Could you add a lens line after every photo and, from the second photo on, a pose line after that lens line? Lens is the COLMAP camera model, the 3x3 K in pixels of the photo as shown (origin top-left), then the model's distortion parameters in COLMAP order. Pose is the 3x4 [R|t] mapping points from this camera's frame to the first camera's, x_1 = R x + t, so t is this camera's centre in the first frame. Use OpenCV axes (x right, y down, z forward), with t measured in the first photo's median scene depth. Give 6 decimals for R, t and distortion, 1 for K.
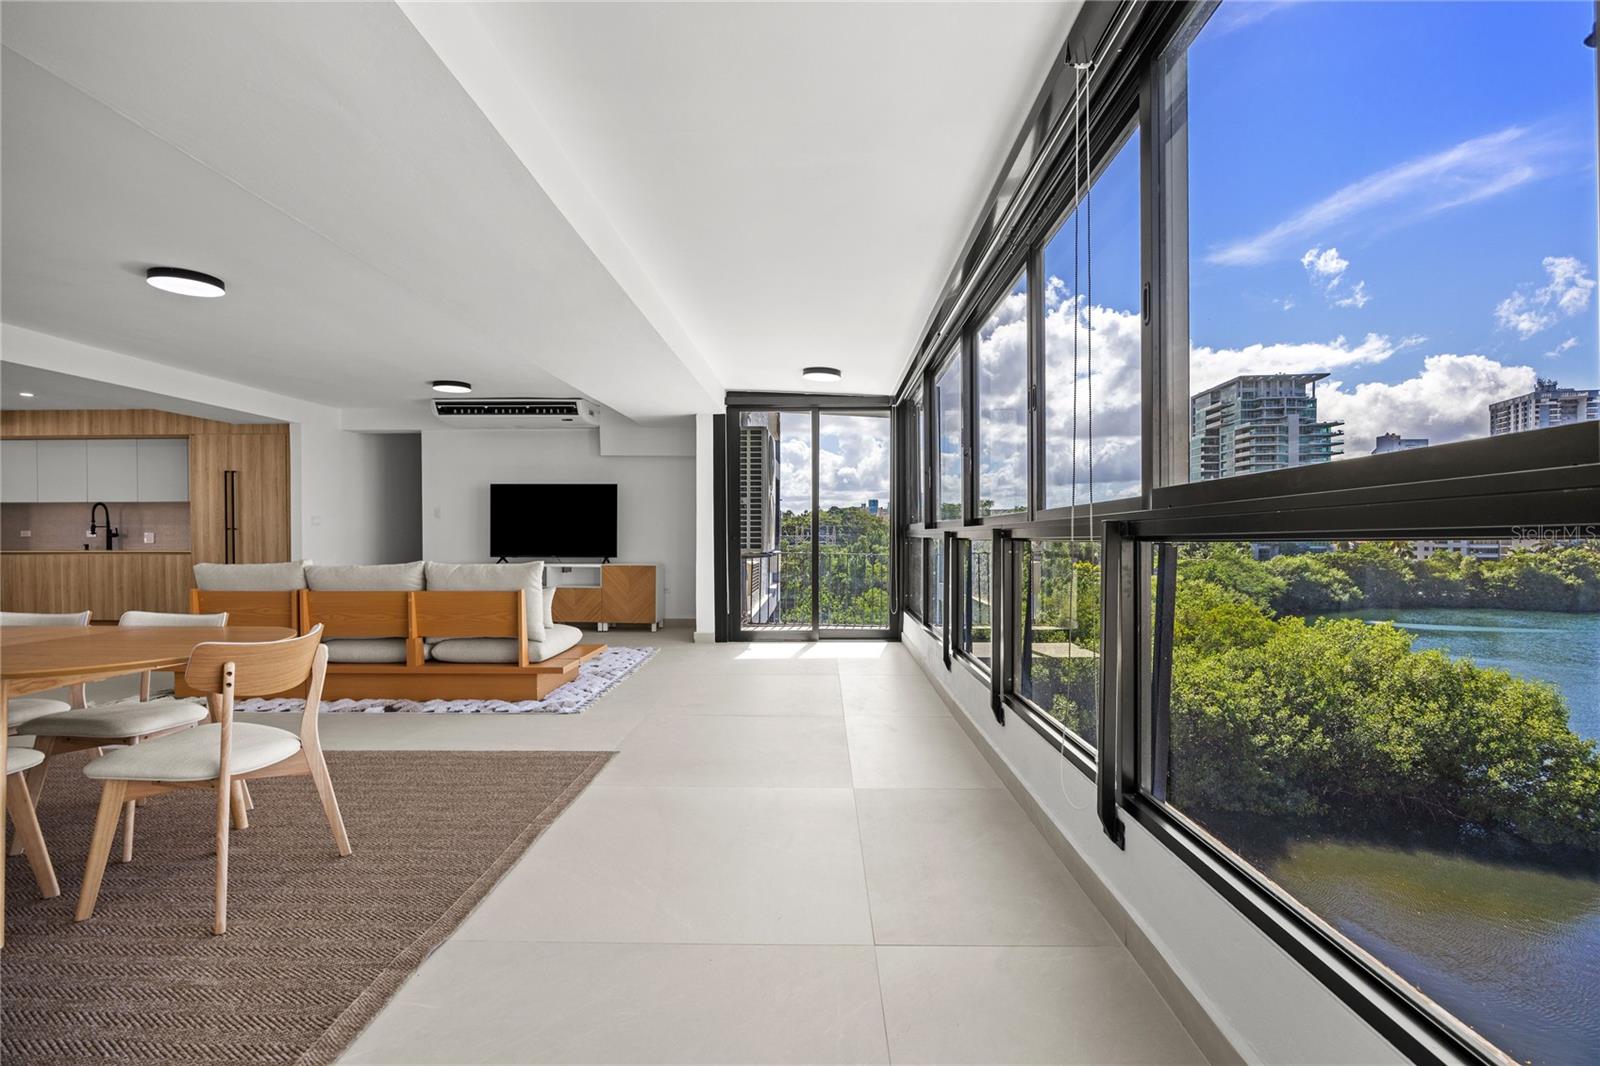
lens RADIAL K [[709.8, 0, 835.7], [0, 709.8, 547.7], [0, 0, 1]] dist [-0.017233, 0.000519]
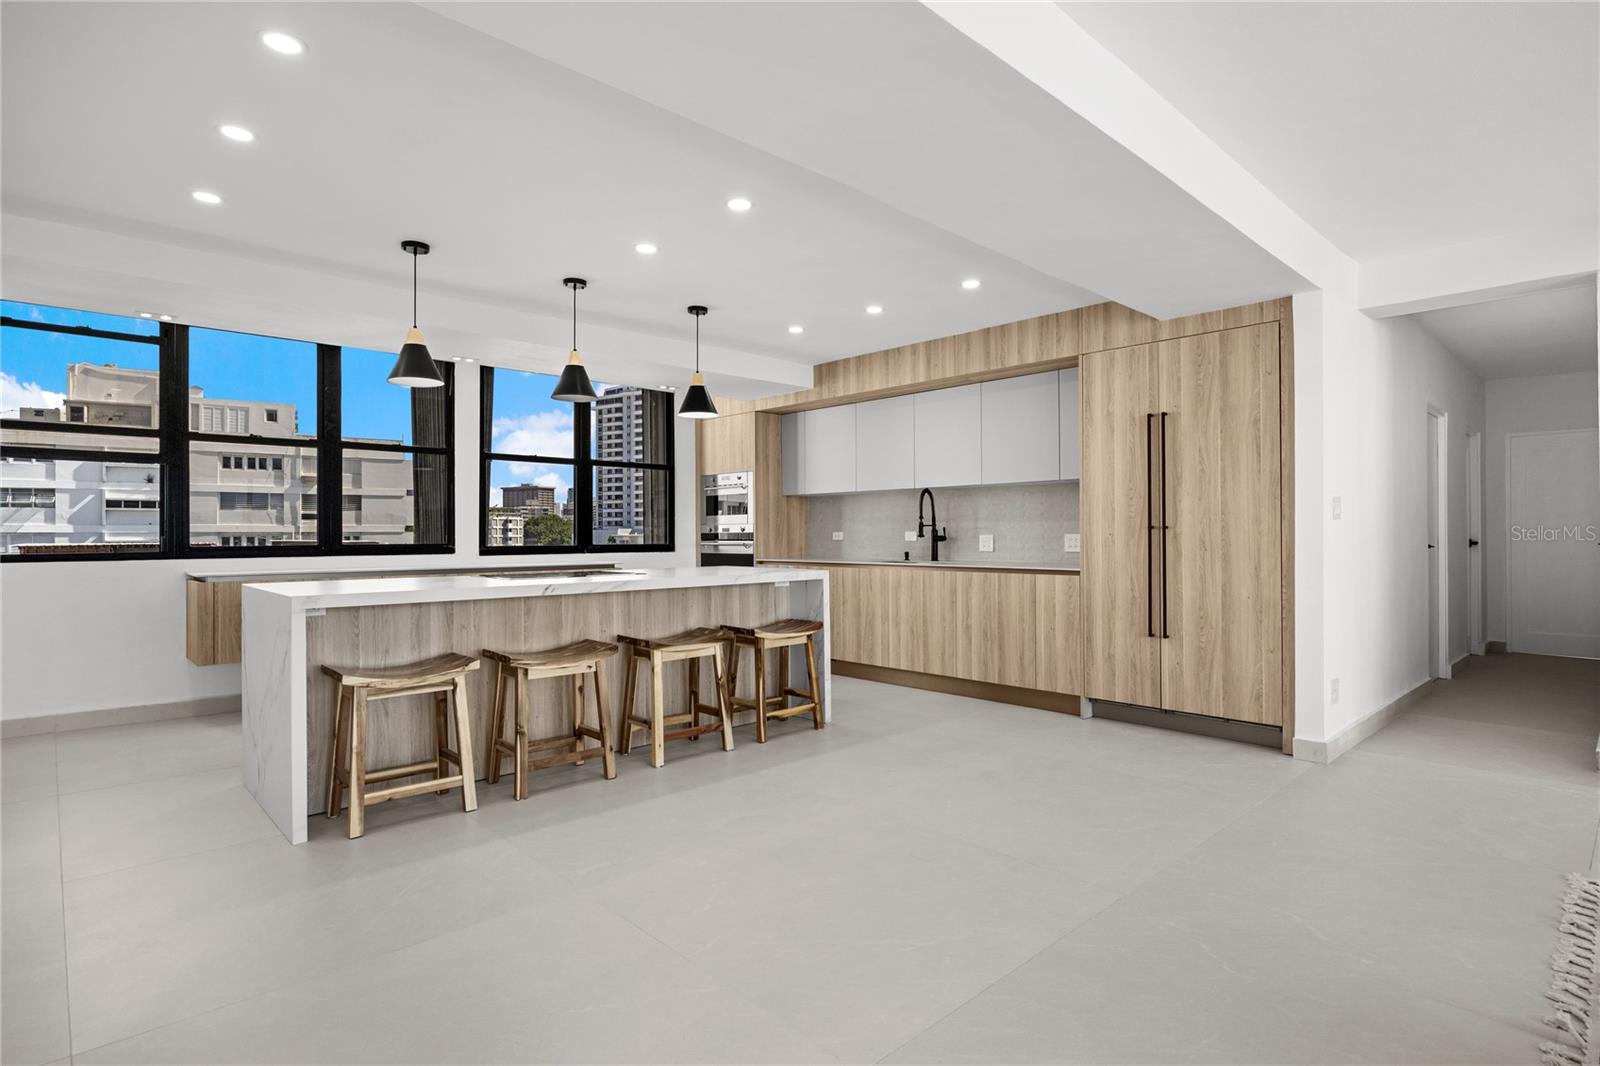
lens RADIAL K [[837.3, 0, 800.0], [0, 837.3, 530.1], [0, 0, 1]] dist [-0.011934, -0.002389]
pose [[0.684552, -0.005187, -0.728946, -0.575121], [-0.006410, 0.999893, -0.013135, -0.014933], [0.728936, 0.013665, 0.684445, 0.382673]]
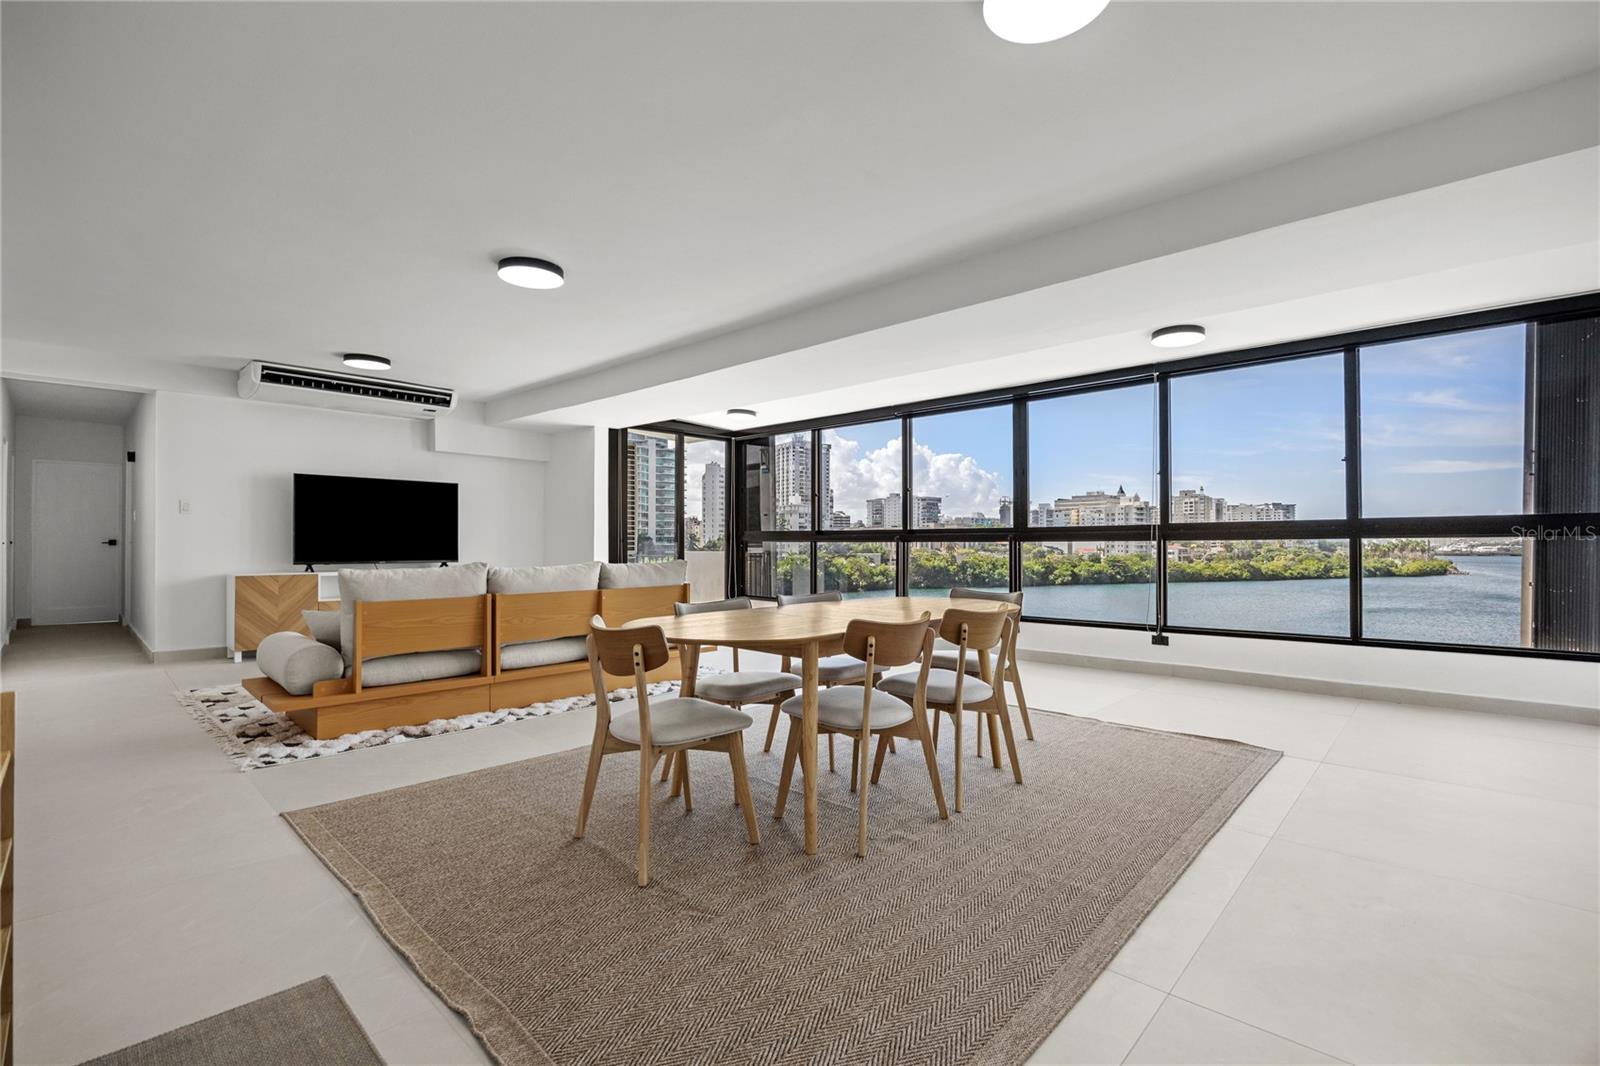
lens RADIAL K [[709.8, 0, 814.8], [0, 709.8, 547.6], [0, 0, 1]] dist [-0.017233, 0.000519]
pose [[0.672232, -0.002944, 0.740334, -0.681670], [0.009869, 0.999939, -0.004985, 0.004020], [-0.740275, 0.010657, 0.672220, 0.027786]]
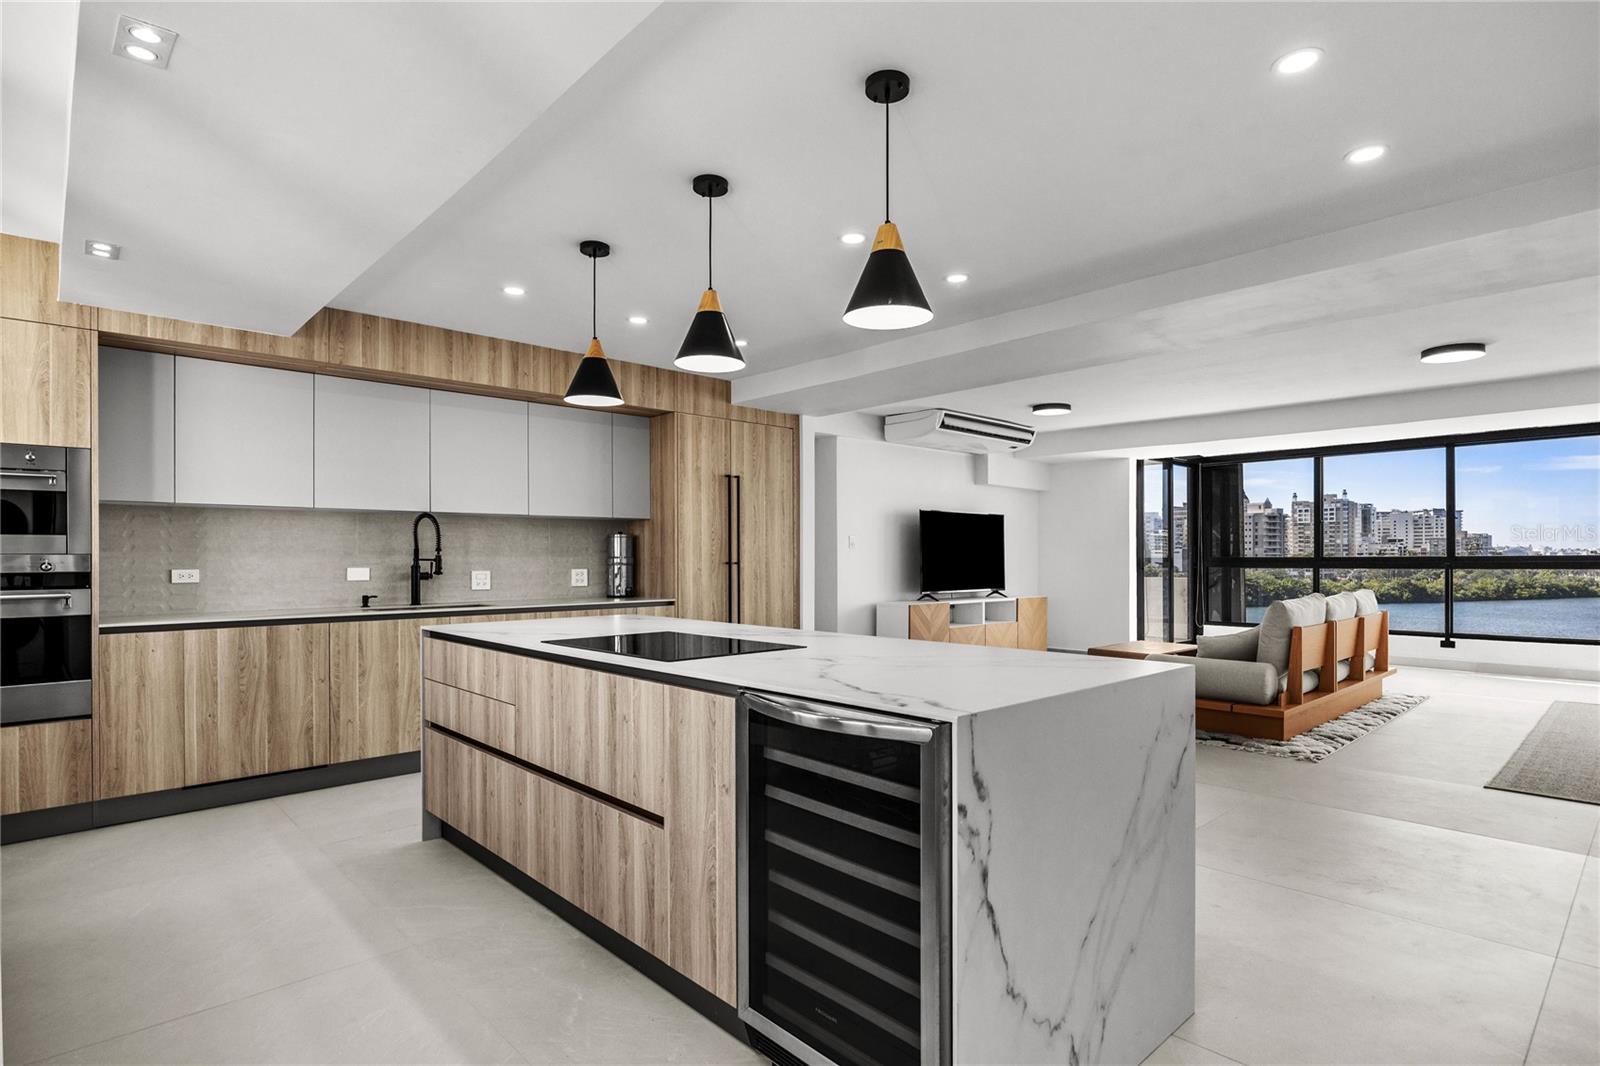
lens RADIAL K [[837.3, 0, 787.3], [0, 837.3, 569.6], [0, 0, 1]] dist [-0.011934, -0.002389]
pose [[0.723940, -0.010475, 0.689783, -1.311200], [0.016009, 0.999871, -0.001618, -0.017966], [-0.689677, 0.012214, 0.724014, 0.378186]]
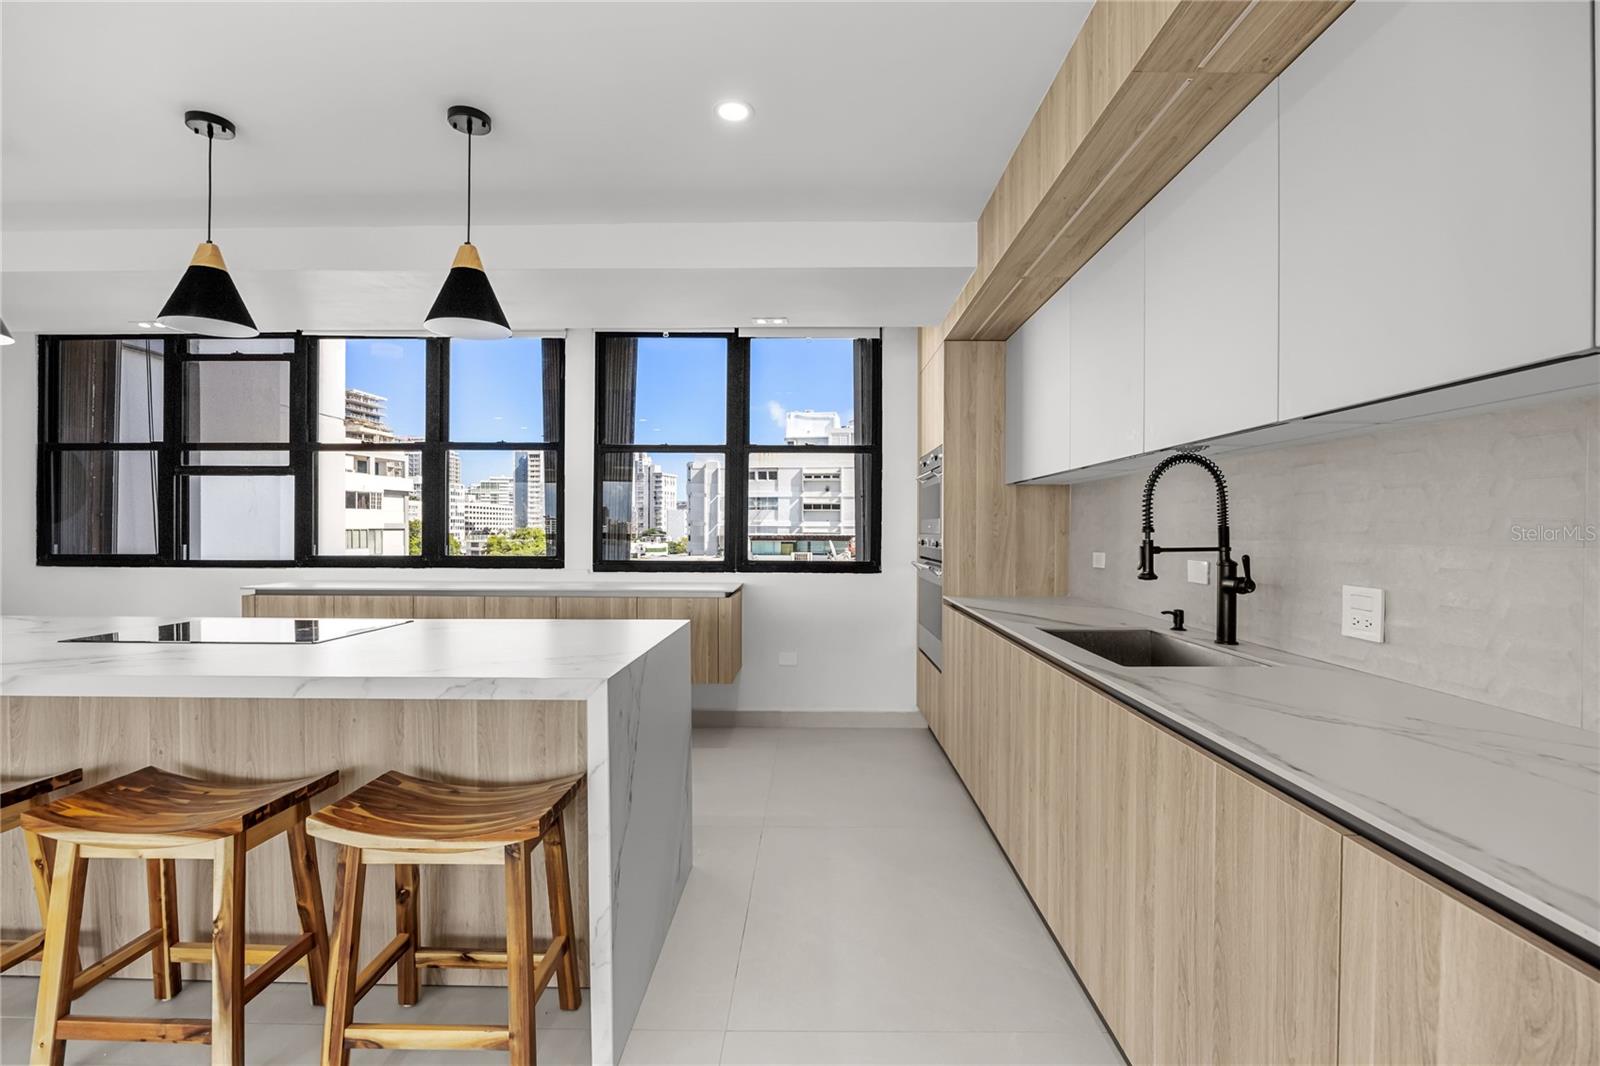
lens RADIAL K [[709.8, 0, 809.6], [0, 709.8, 535.7], [0, 0, 1]] dist [-0.017233, 0.000519]
pose [[-0.009467, 0.012464, -0.999878, -0.817749], [-0.016047, 0.999792, 0.012615, -0.036691], [0.999826, 0.016165, -0.009265, 0.882421]]
